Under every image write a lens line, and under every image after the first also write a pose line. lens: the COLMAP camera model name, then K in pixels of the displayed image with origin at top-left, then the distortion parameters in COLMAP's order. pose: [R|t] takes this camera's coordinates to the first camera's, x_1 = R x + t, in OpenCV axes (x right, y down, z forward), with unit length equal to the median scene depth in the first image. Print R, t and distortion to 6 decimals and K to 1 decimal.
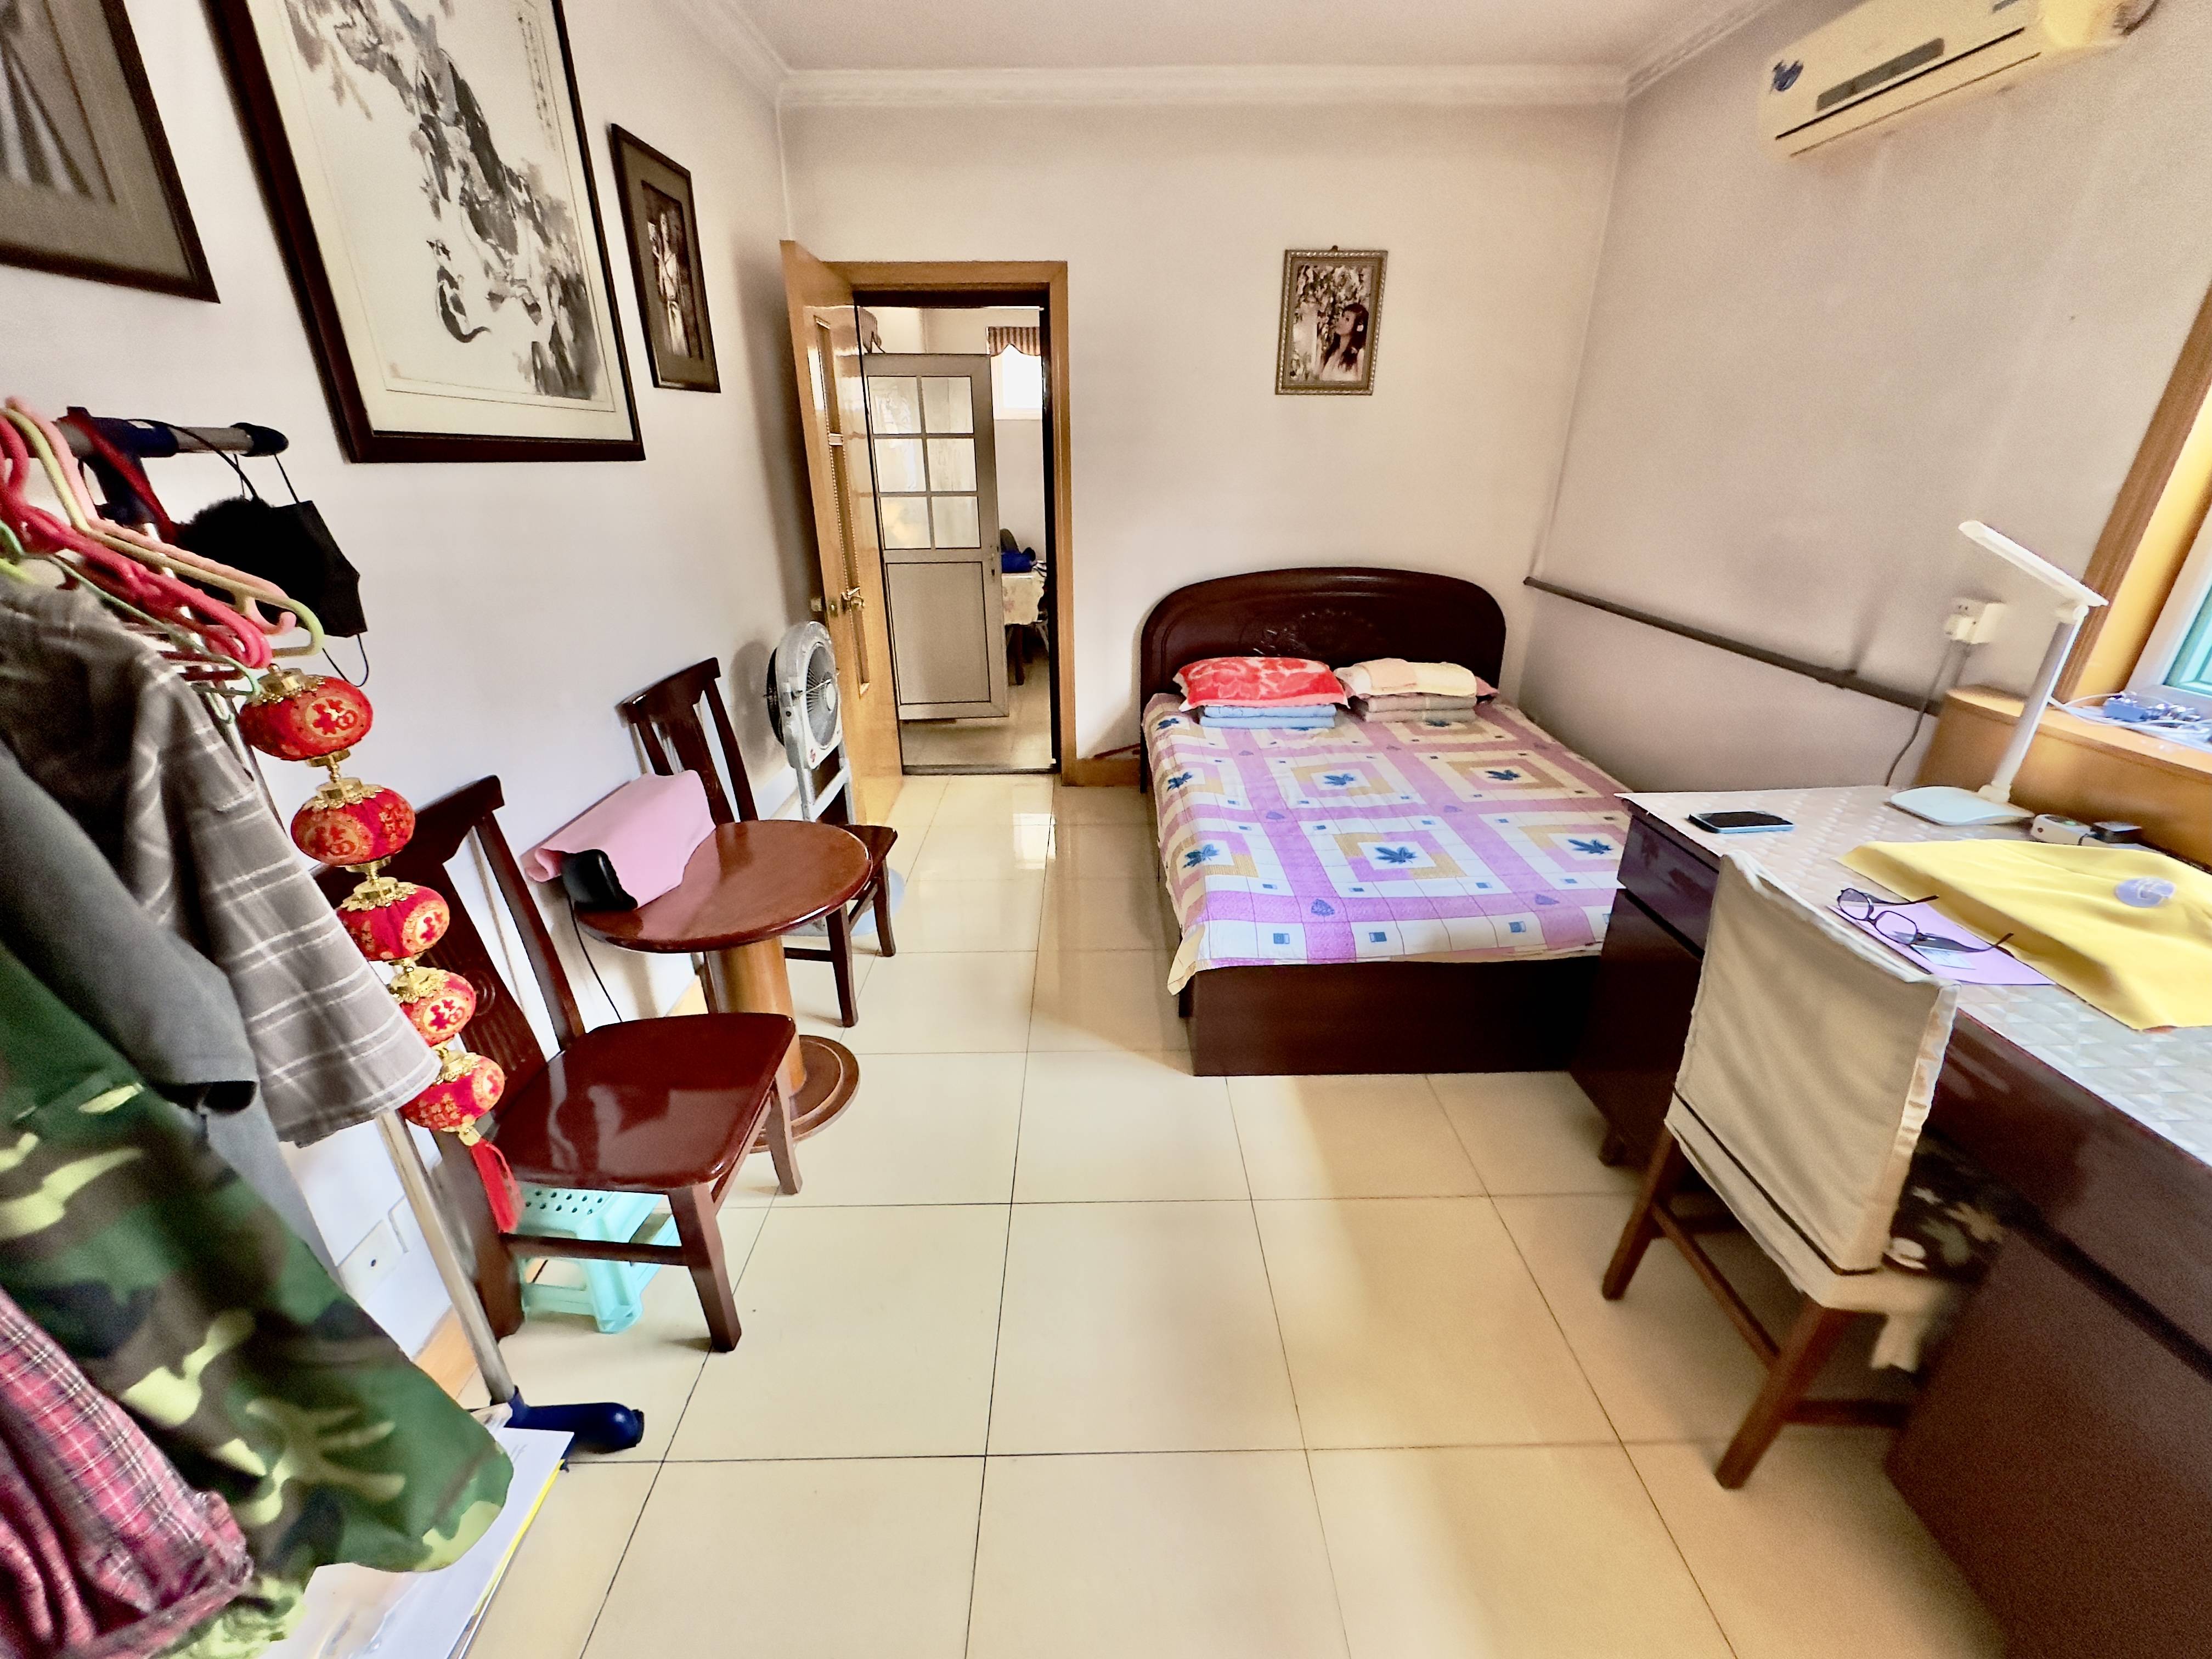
lens RADIAL K [[883.9, 0, 1112.3], [0, 883.9, 839.6], [0, 0, 1]] dist [-0.002099, 0.000352]
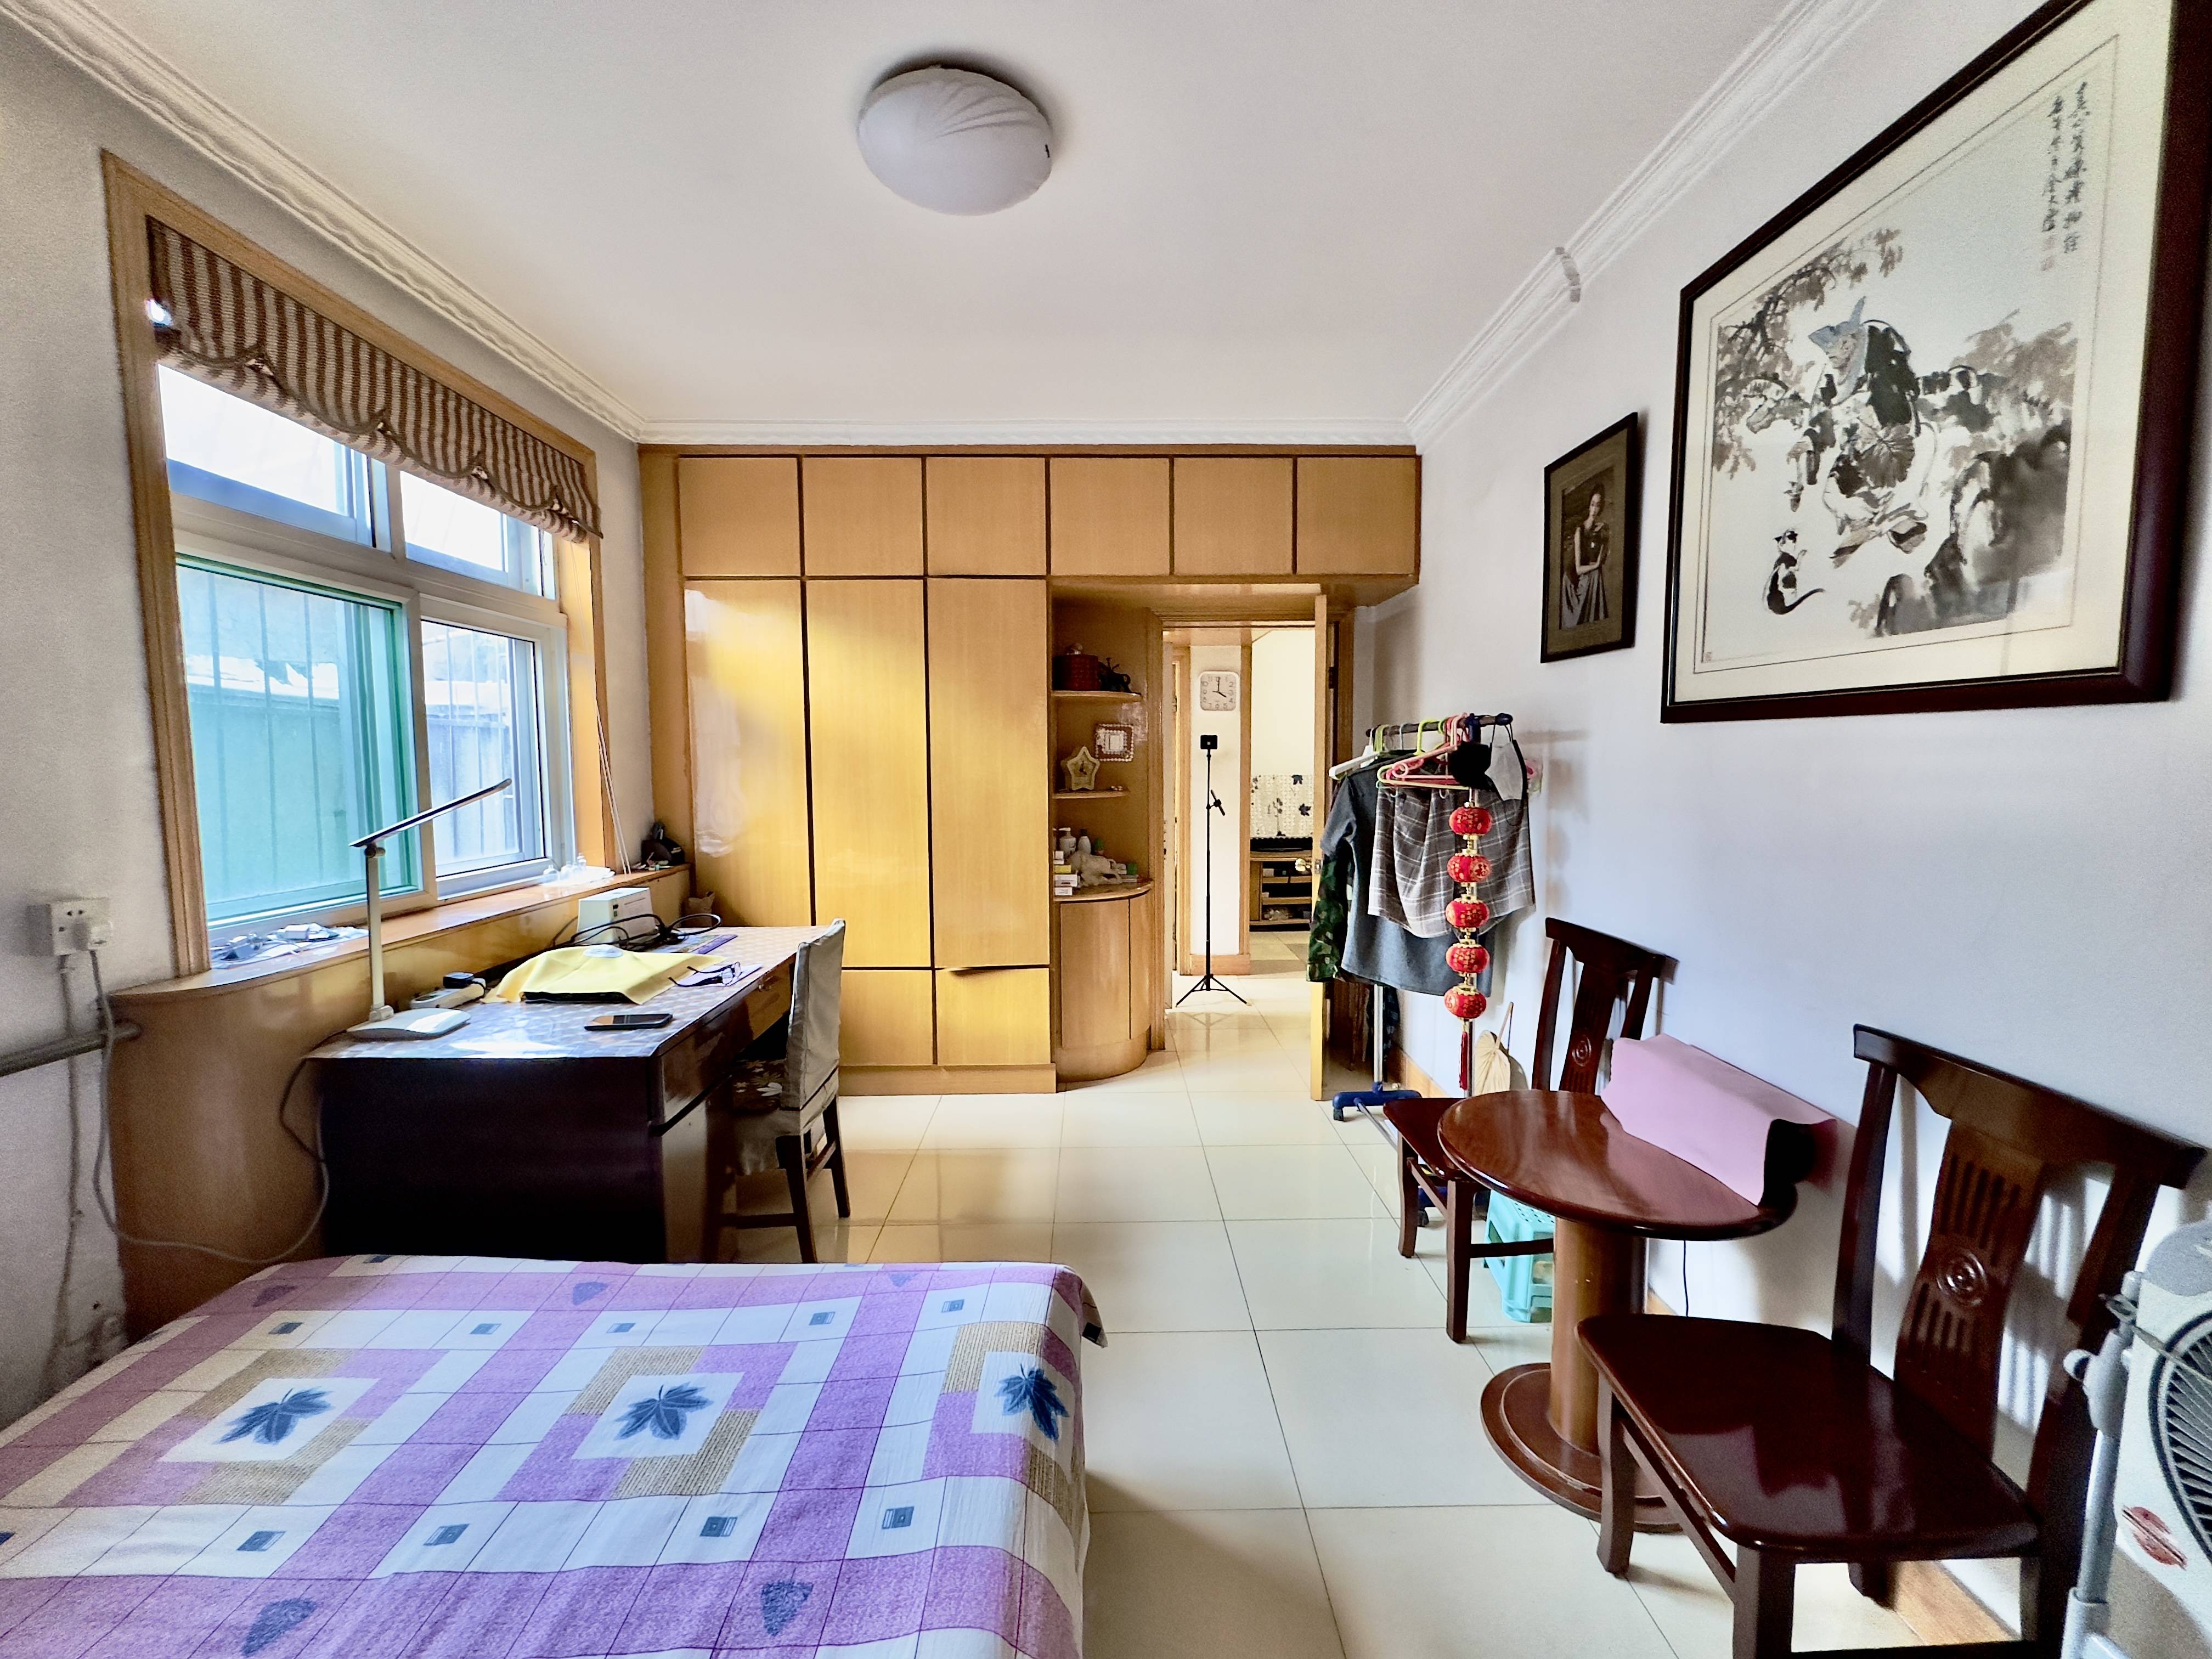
lens RADIAL K [[883.9, 0, 1107.2], [0, 883.9, 821.4], [0, 0, 1]] dist [-0.002099, 0.000352]
pose [[-0.999853, 0.012454, 0.011827, 0.067041], [0.016549, 0.882772, 0.469510, -0.832334], [-0.004593, 0.469636, -0.882848, 2.003740]]
